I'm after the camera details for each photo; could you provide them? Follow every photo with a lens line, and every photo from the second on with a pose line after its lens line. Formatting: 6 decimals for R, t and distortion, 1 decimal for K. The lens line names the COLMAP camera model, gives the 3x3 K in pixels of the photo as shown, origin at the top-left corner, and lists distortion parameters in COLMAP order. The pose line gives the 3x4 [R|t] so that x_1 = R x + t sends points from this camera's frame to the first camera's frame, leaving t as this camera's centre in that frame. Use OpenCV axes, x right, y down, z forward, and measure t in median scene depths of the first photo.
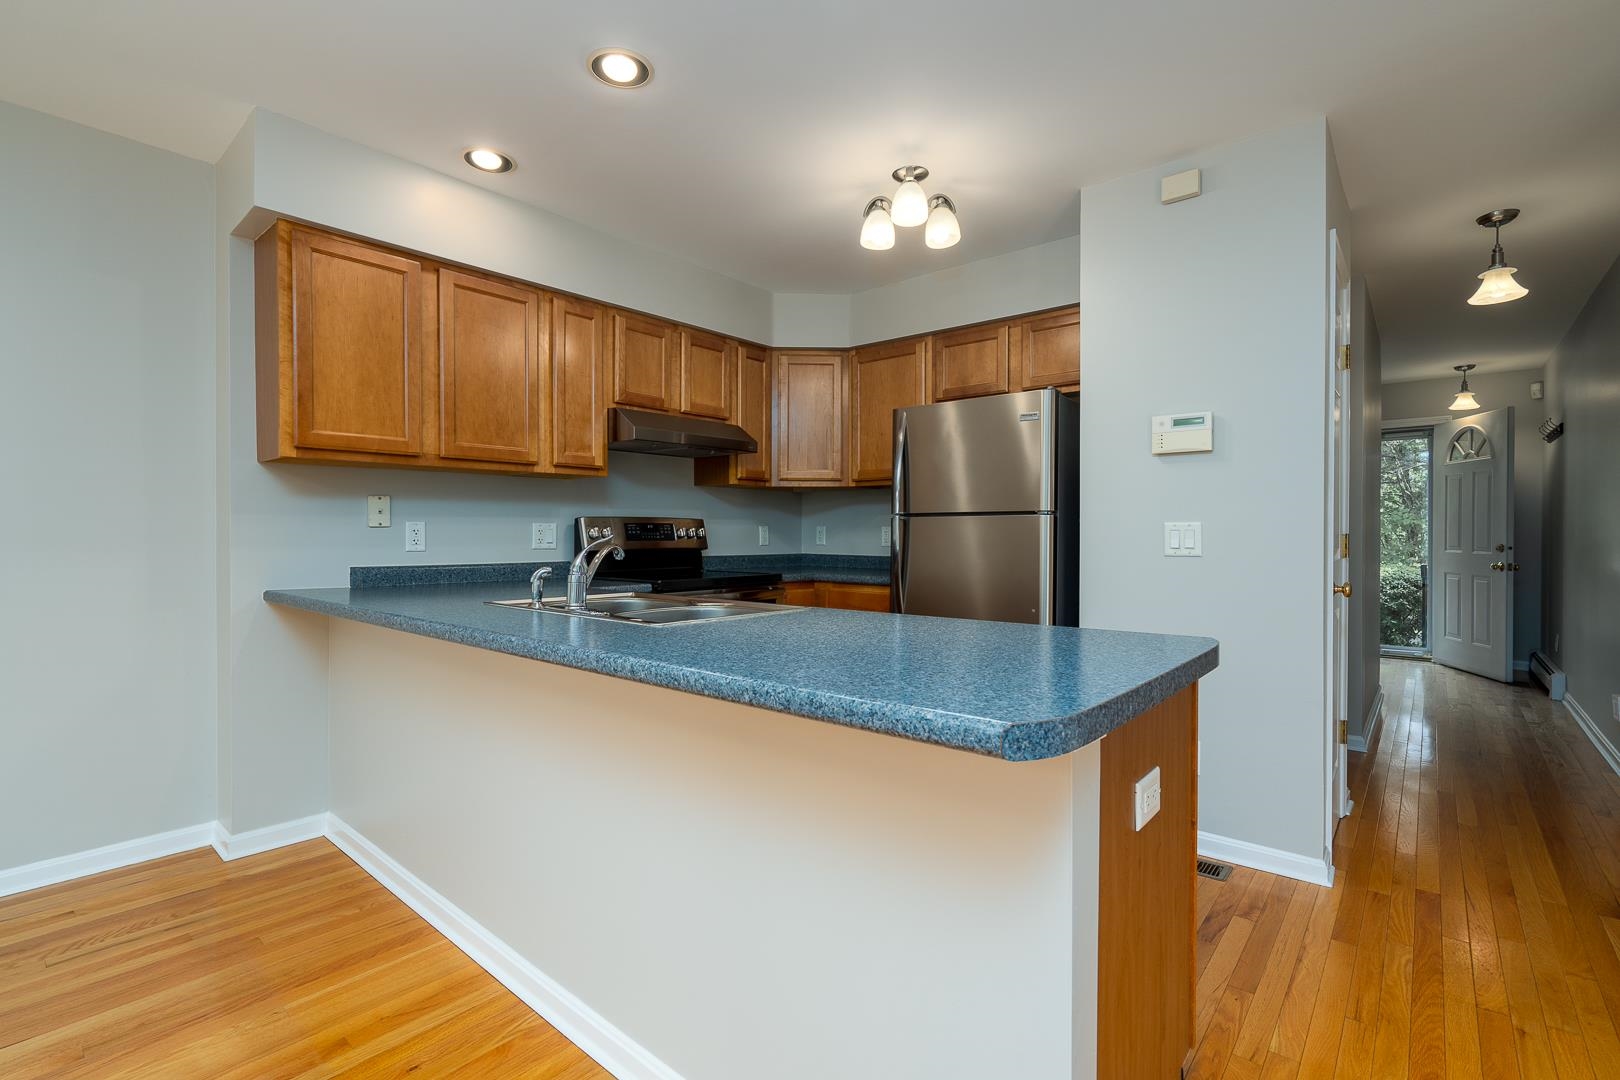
lens RADIAL K [[731.0, 0, 812.4], [0, 731.0, 535.1], [0, 0, 1]] dist [-0.002542, -0.000347]
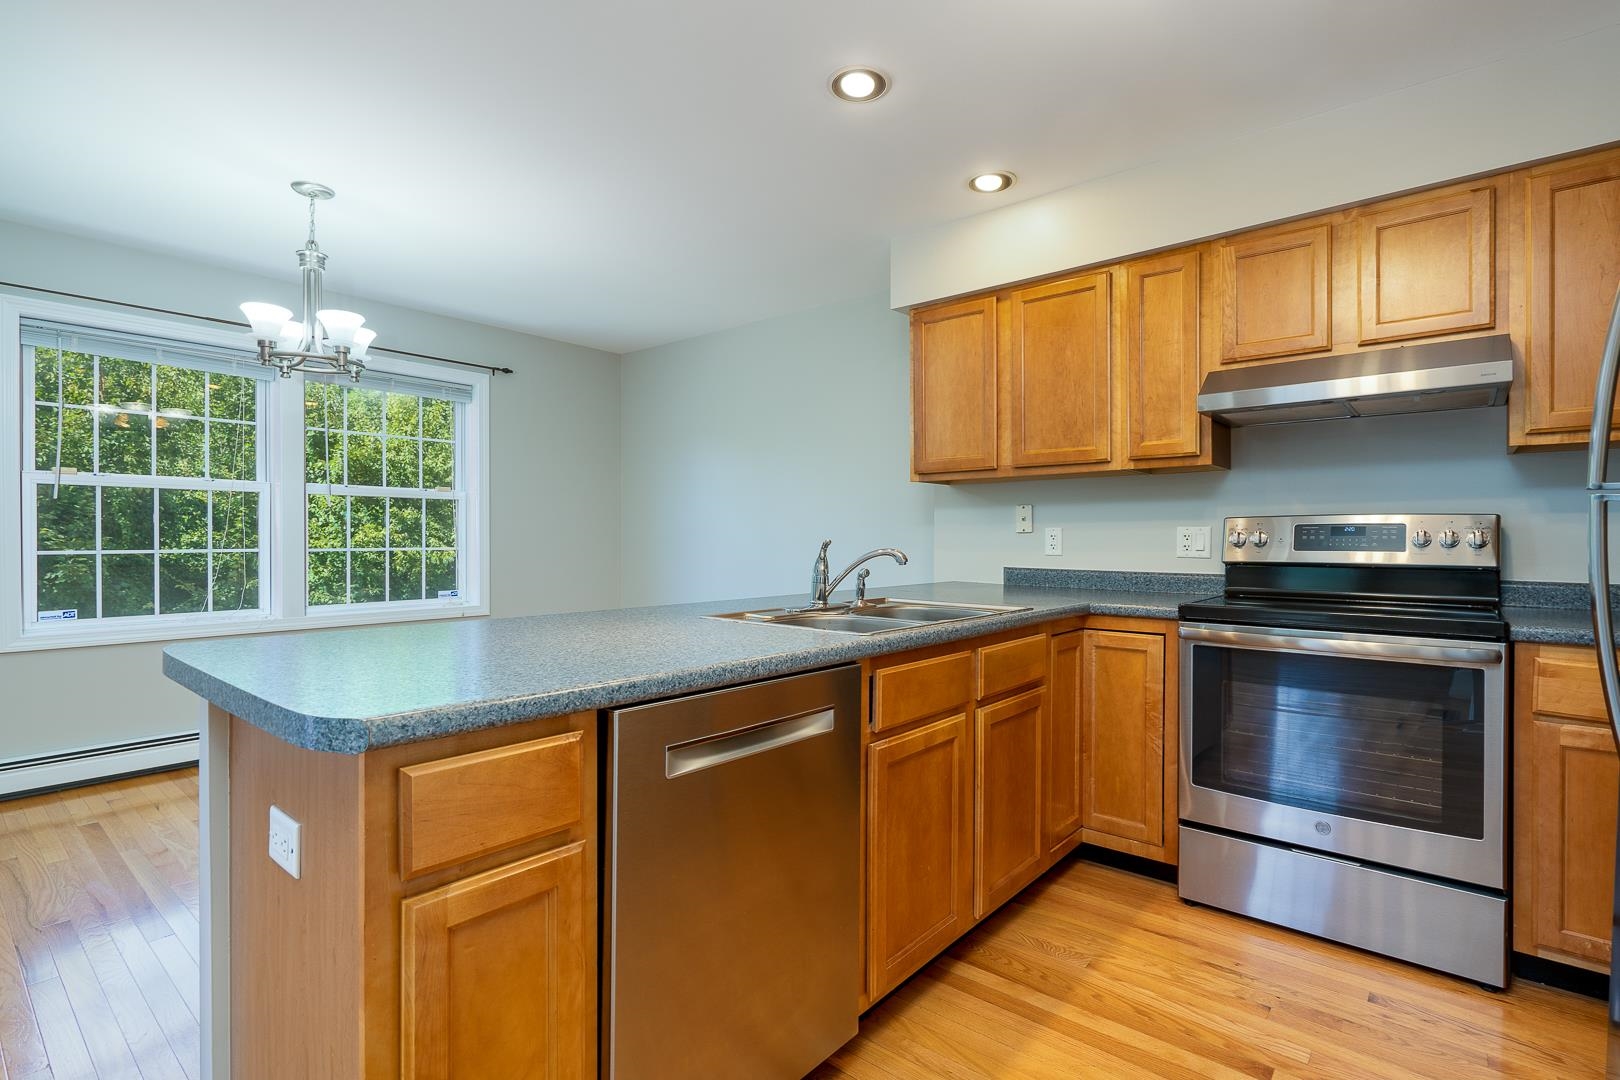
lens RADIAL K [[731.0, 0, 814.4], [0, 731.0, 545.1], [0, 0, 1]] dist [-0.002542, -0.000347]
pose [[0.025263, 0.010182, -0.999629, 0.533832], [-0.006053, 0.999931, 0.010032, -0.001106], [0.999663, 0.005798, 0.025323, 0.641925]]
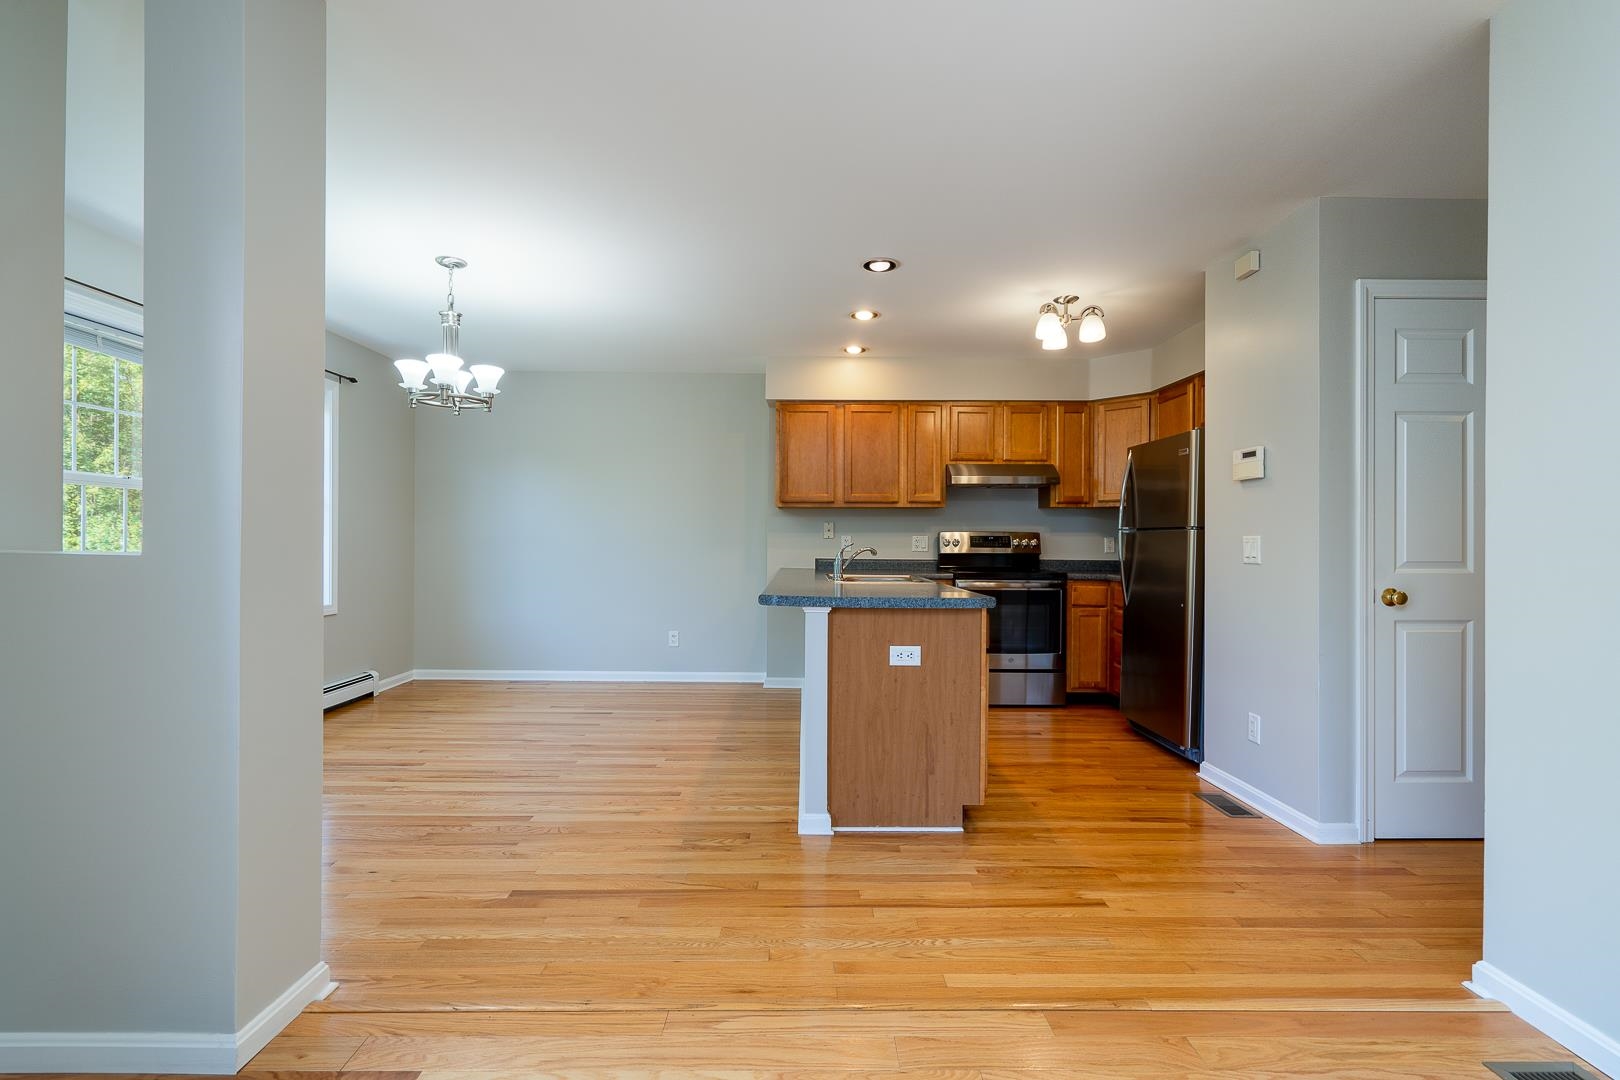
lens RADIAL K [[731.0, 0, 802.9], [0, 731.0, 530.6], [0, 0, 1]] dist [-0.002542, -0.000347]
pose [[0.651754, -0.004985, -0.758414, 0.841368], [-0.009574, 0.999845, -0.014800, -0.001399], [0.758370, 0.016908, 0.651605, -0.329999]]
